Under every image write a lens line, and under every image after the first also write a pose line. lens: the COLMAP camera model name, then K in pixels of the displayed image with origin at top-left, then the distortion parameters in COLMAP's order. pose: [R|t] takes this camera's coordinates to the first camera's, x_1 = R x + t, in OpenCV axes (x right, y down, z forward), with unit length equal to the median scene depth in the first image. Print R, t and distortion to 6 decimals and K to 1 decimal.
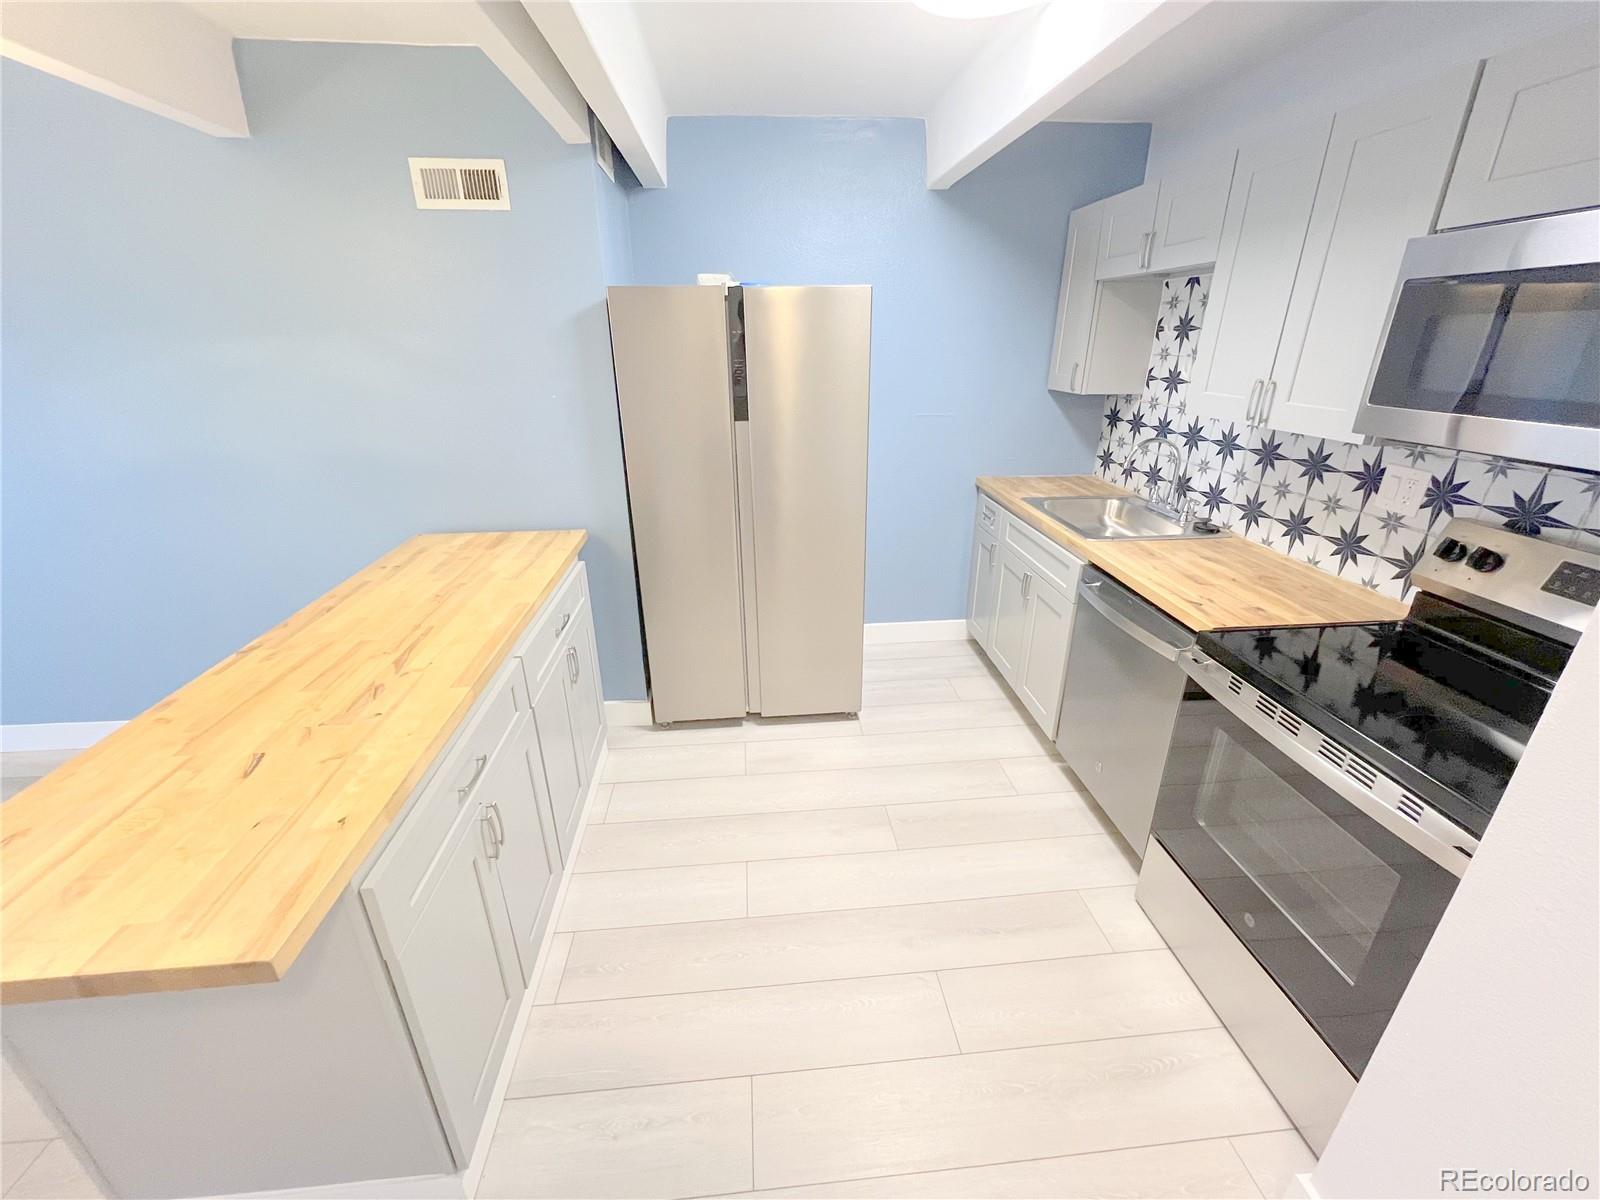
lens RADIAL K [[647.8, 0, 800.0], [0, 647.8, 600.0], [0, 0, 1]] dist [-0.002407, -0.000598]
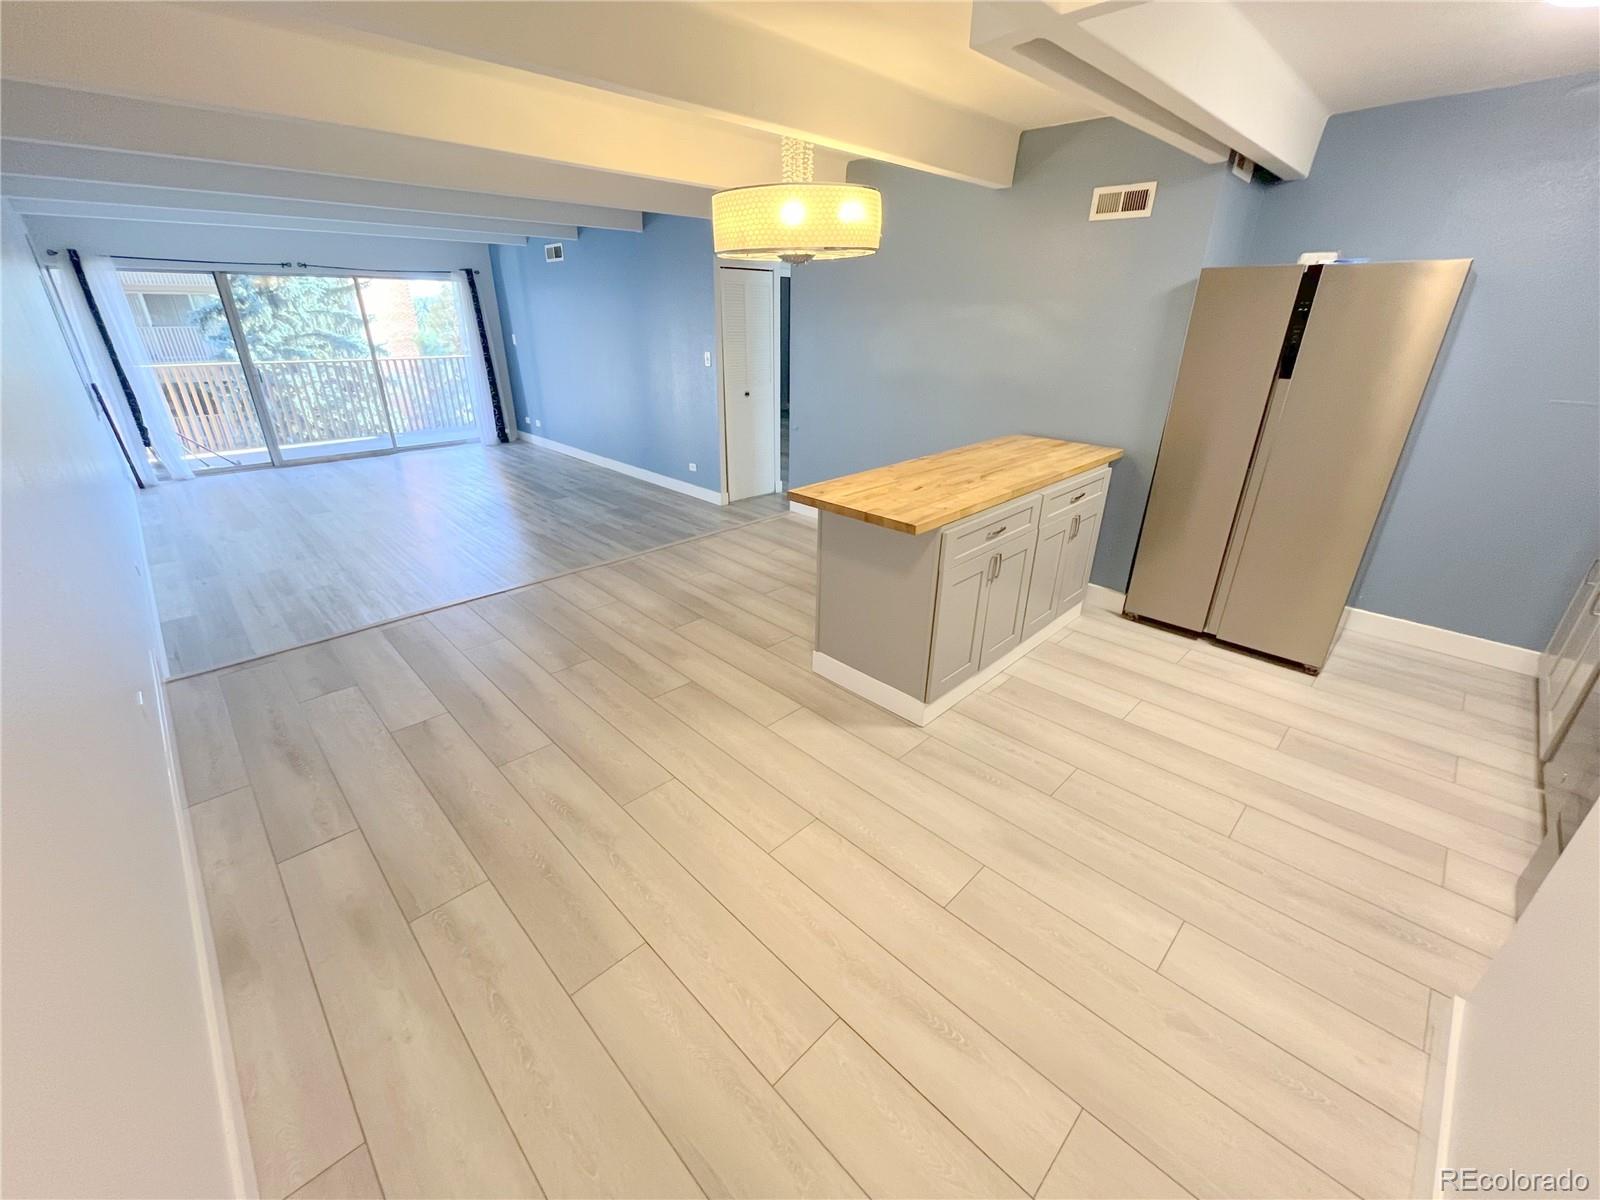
lens RADIAL K [[647.8, 0, 800.0], [0, 647.8, 600.0], [0, 0, 1]] dist [-0.002407, -0.000598]
pose [[0.640288, 0.321455, -0.697637, 0.333275], [-0.301662, 0.940484, 0.156489, 0.211676], [0.706421, 0.110253, 0.699152, -0.465142]]
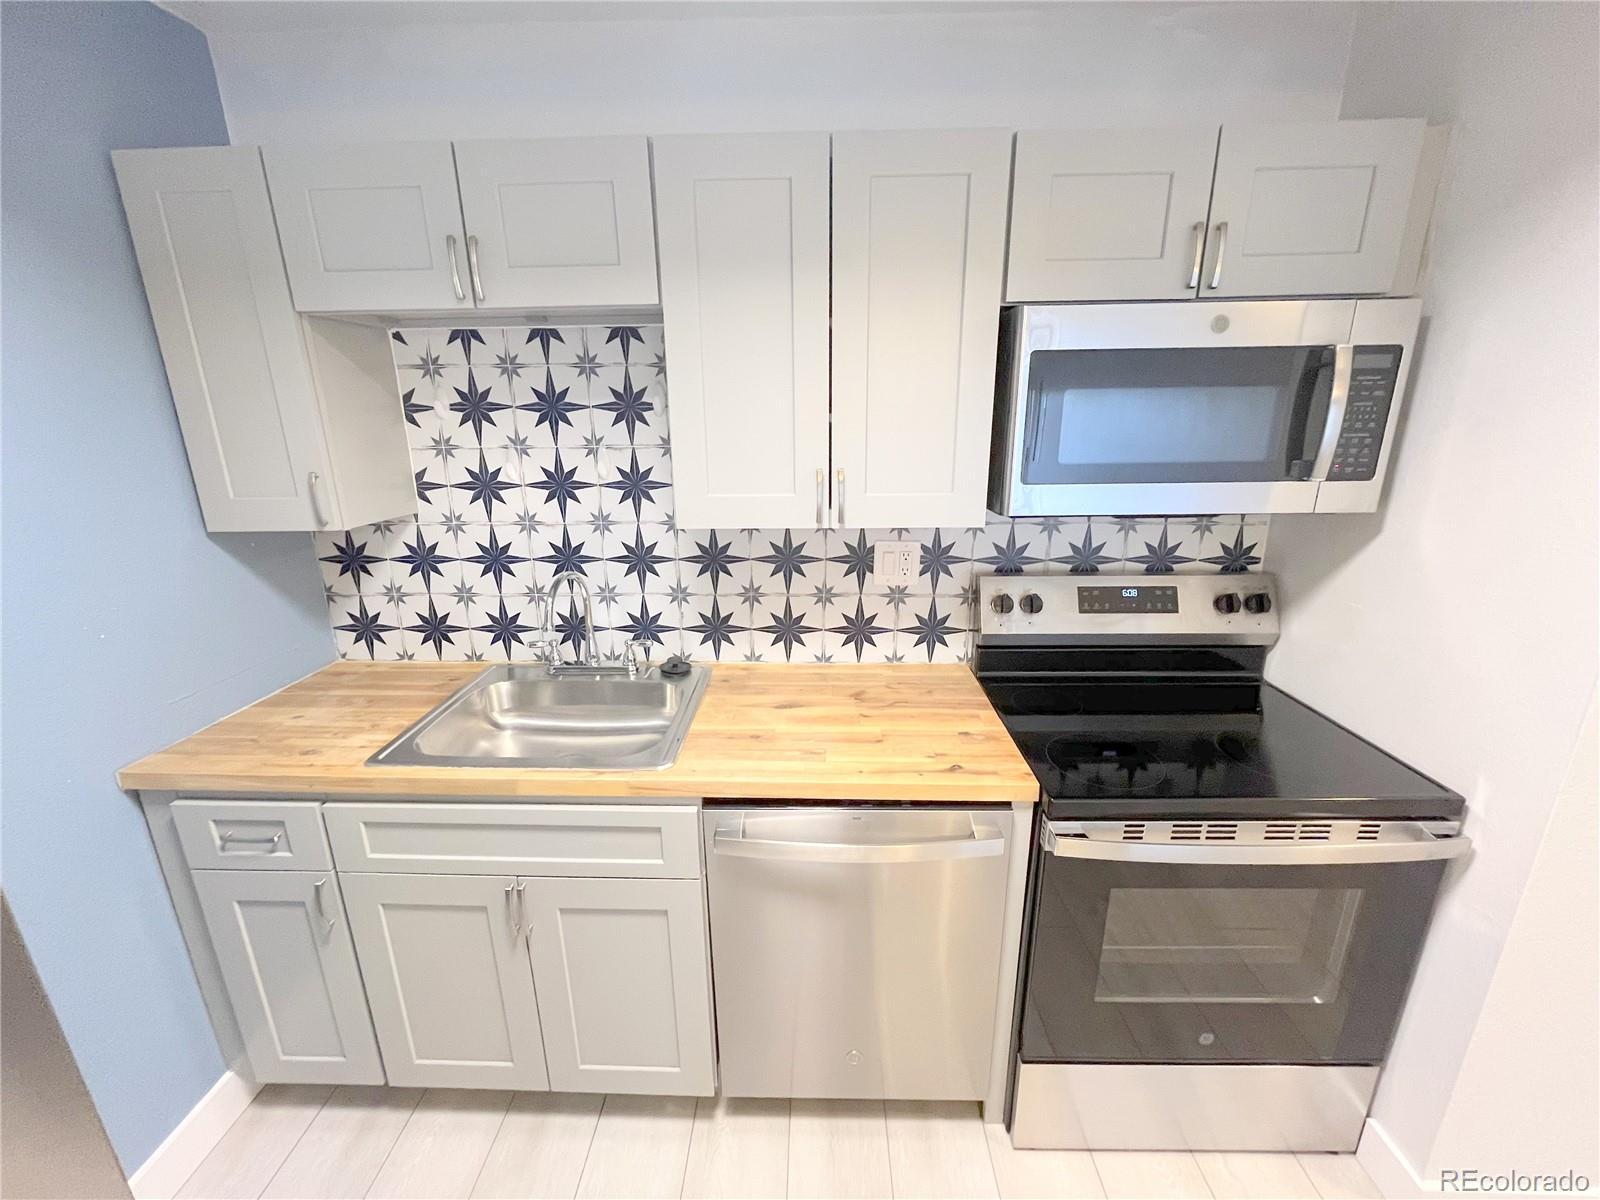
lens RADIAL K [[665.2, 0, 799.6], [0, 665.2, 597.7], [0, 0, 1]] dist [-0.000623, -0.000360]
pose [[0.108523, -0.269149, 0.956965, -0.058039], [0.386865, 0.898198, 0.208749, -0.326289], [-0.915728, 0.347562, 0.201599, 0.790115]]
